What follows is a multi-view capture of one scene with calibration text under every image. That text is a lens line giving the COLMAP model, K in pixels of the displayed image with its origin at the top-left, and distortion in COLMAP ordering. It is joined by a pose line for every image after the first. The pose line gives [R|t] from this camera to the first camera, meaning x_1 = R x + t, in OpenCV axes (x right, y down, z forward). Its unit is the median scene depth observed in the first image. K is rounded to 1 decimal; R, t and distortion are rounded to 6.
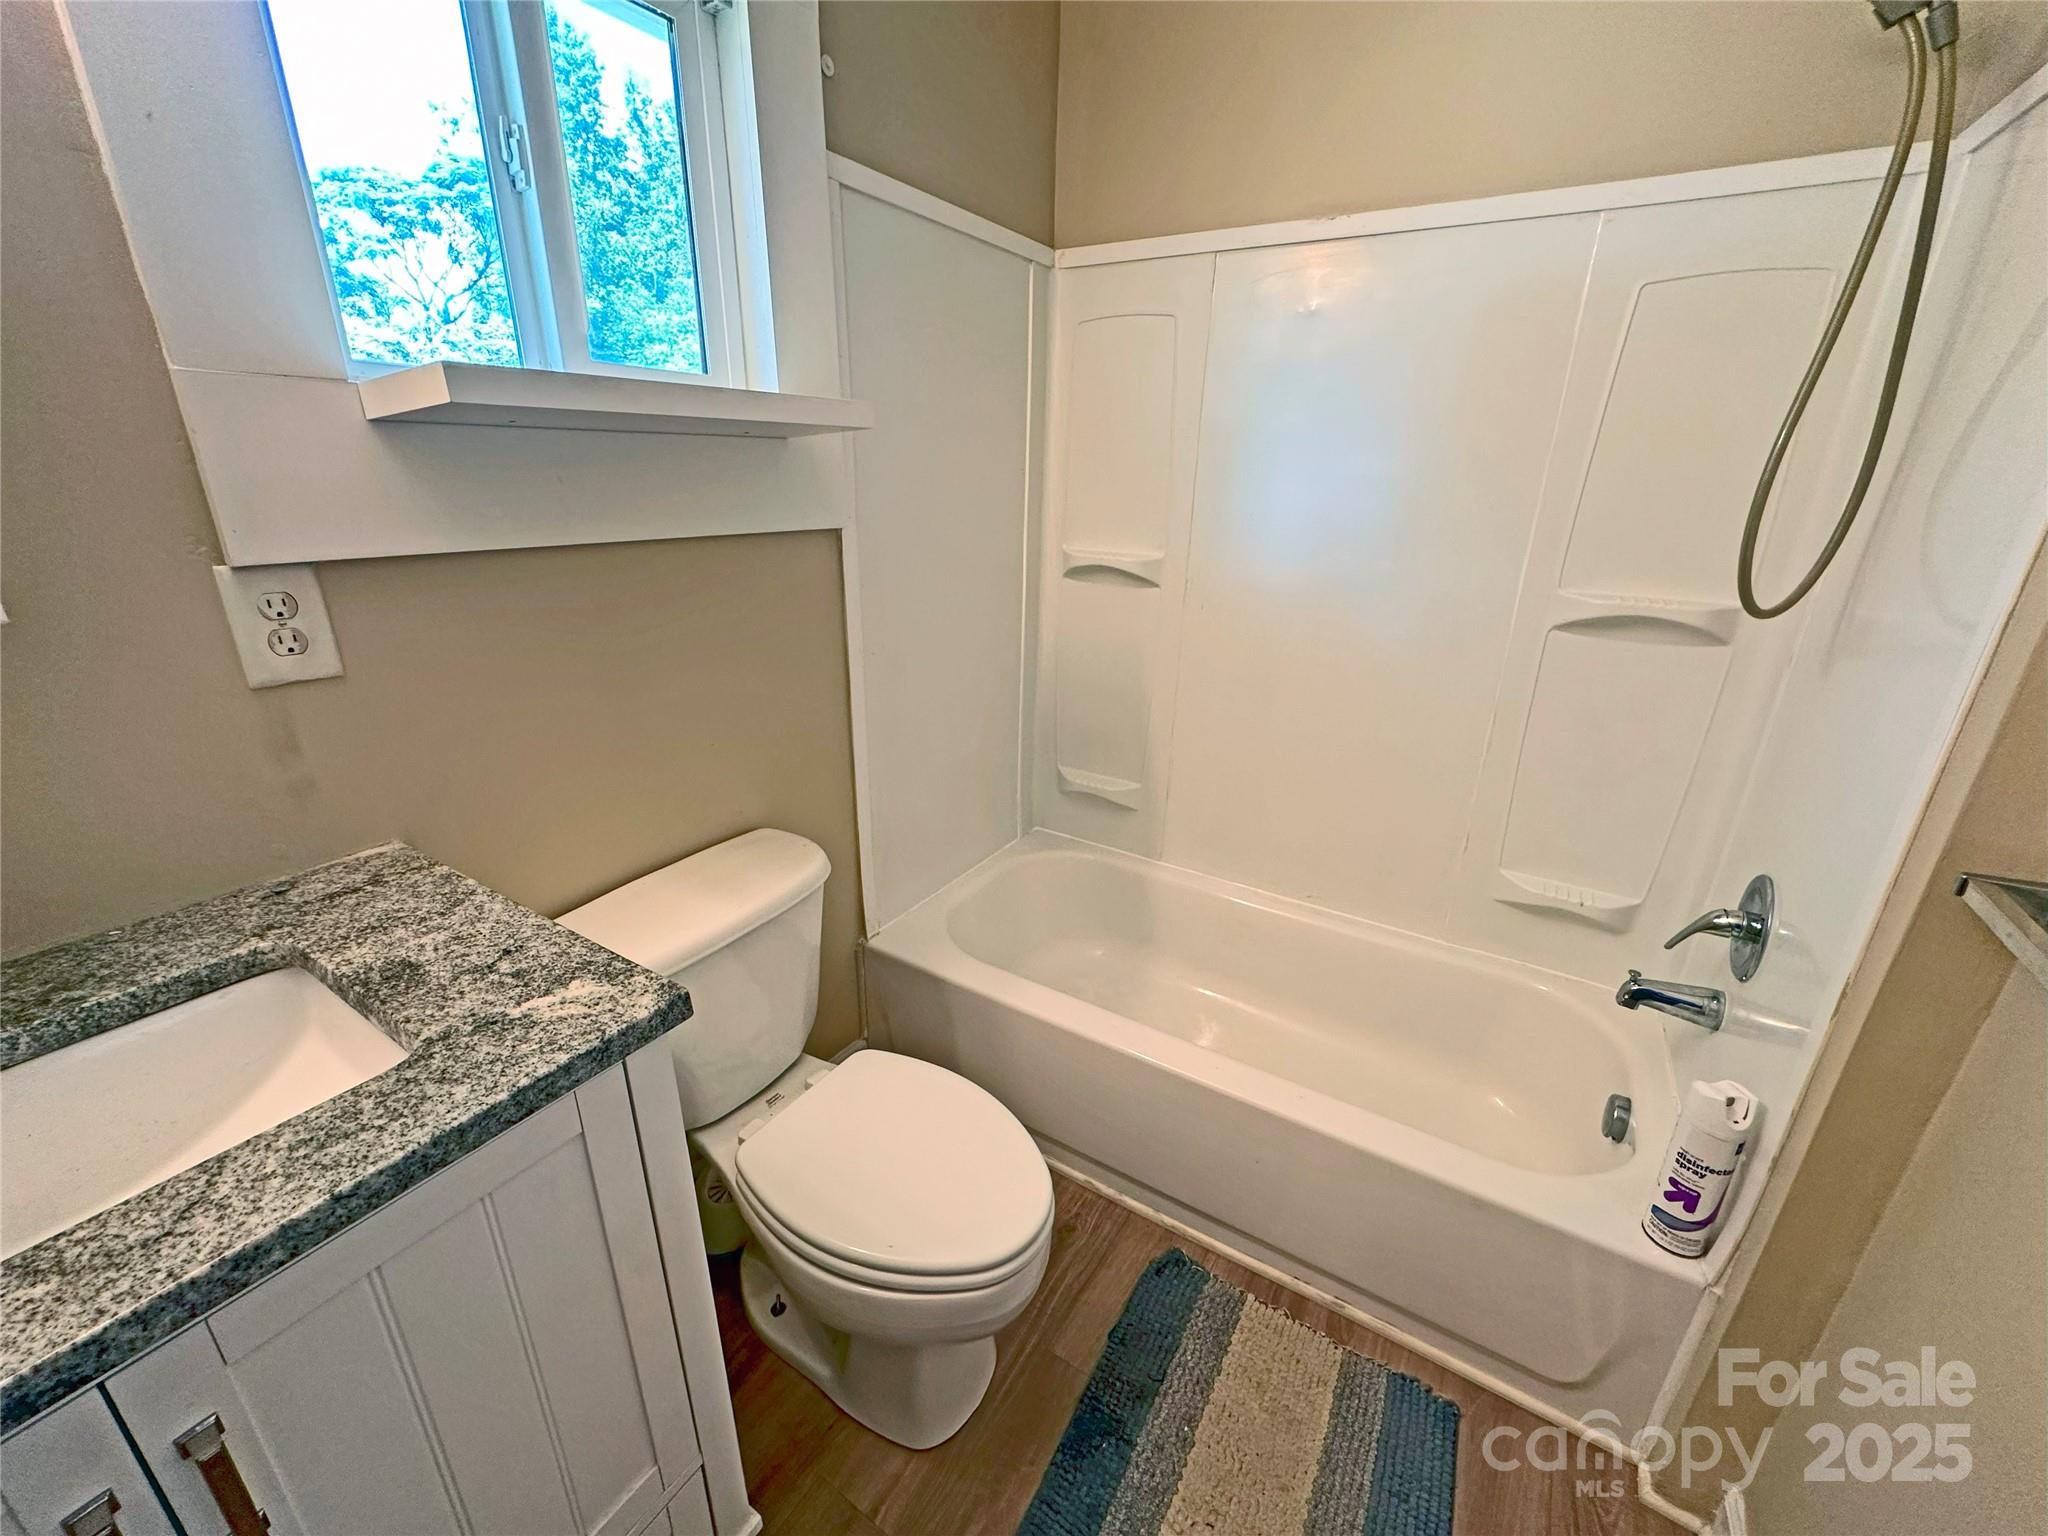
lens RADIAL K [[813.6, 0, 1020.1], [0, 813.6, 763.1], [0, 0, 1]] dist [-0.002291, 0.000296]
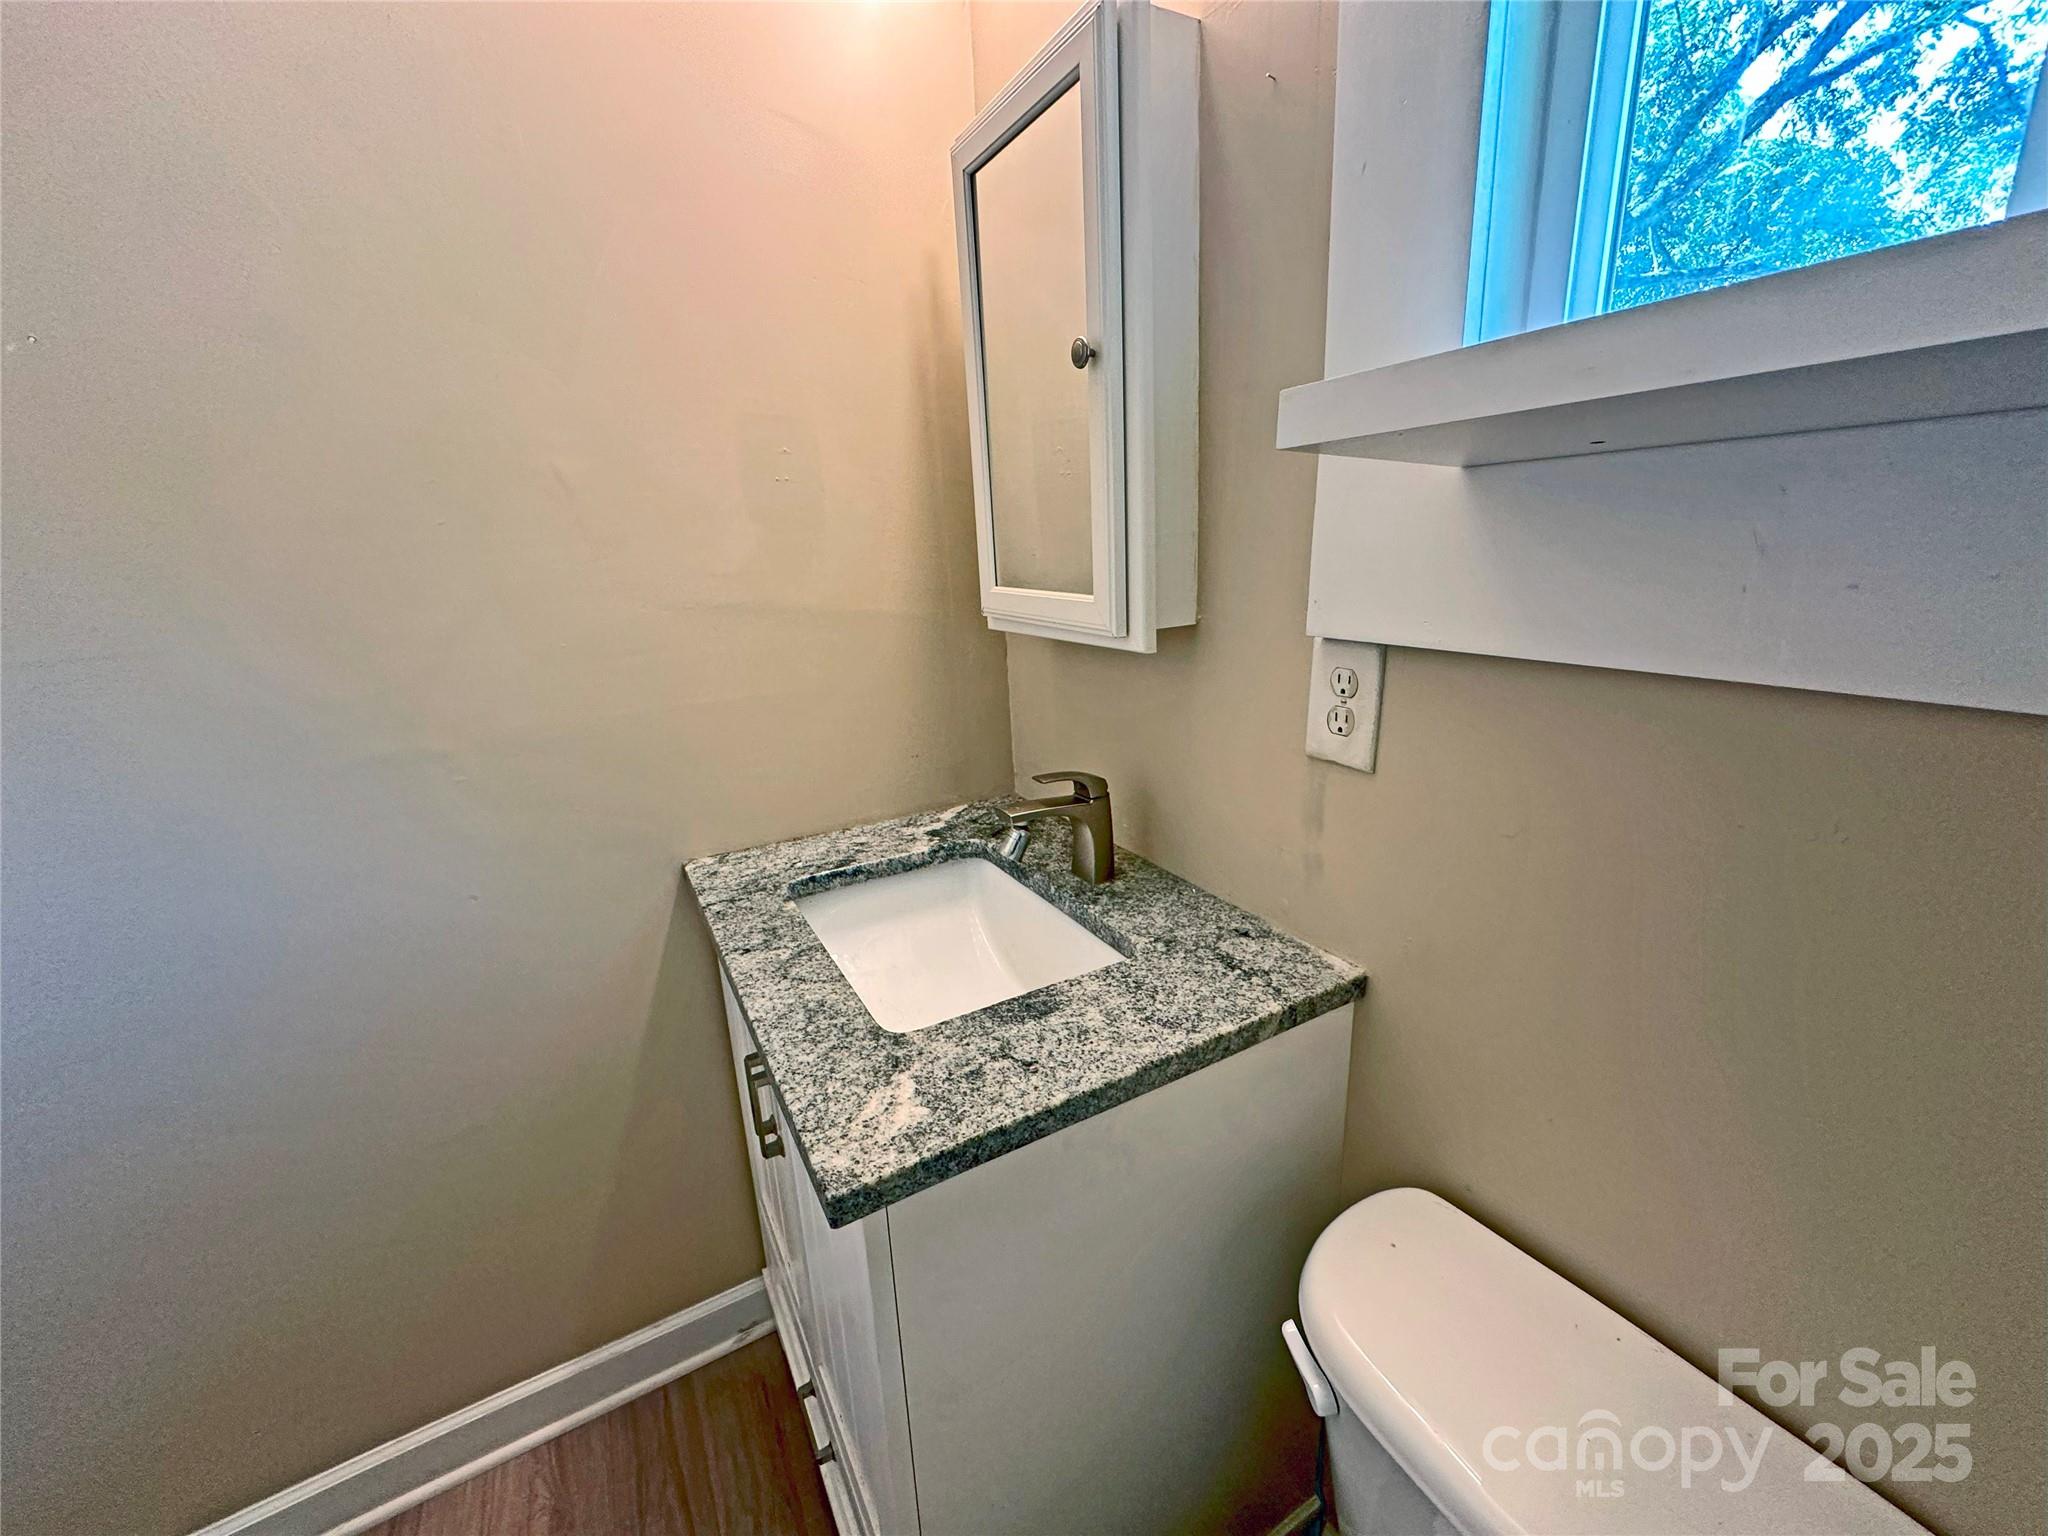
lens RADIAL K [[813.6, 0, 1018.0], [0, 813.6, 762.4], [0, 0, 1]] dist [-0.002291, 0.000296]
pose [[-0.464341, 0.247936, -0.850244, 0.064788], [-0.264061, 0.877596, 0.400122, -0.386888], [0.845375, 0.410309, -0.342033, 1.043172]]
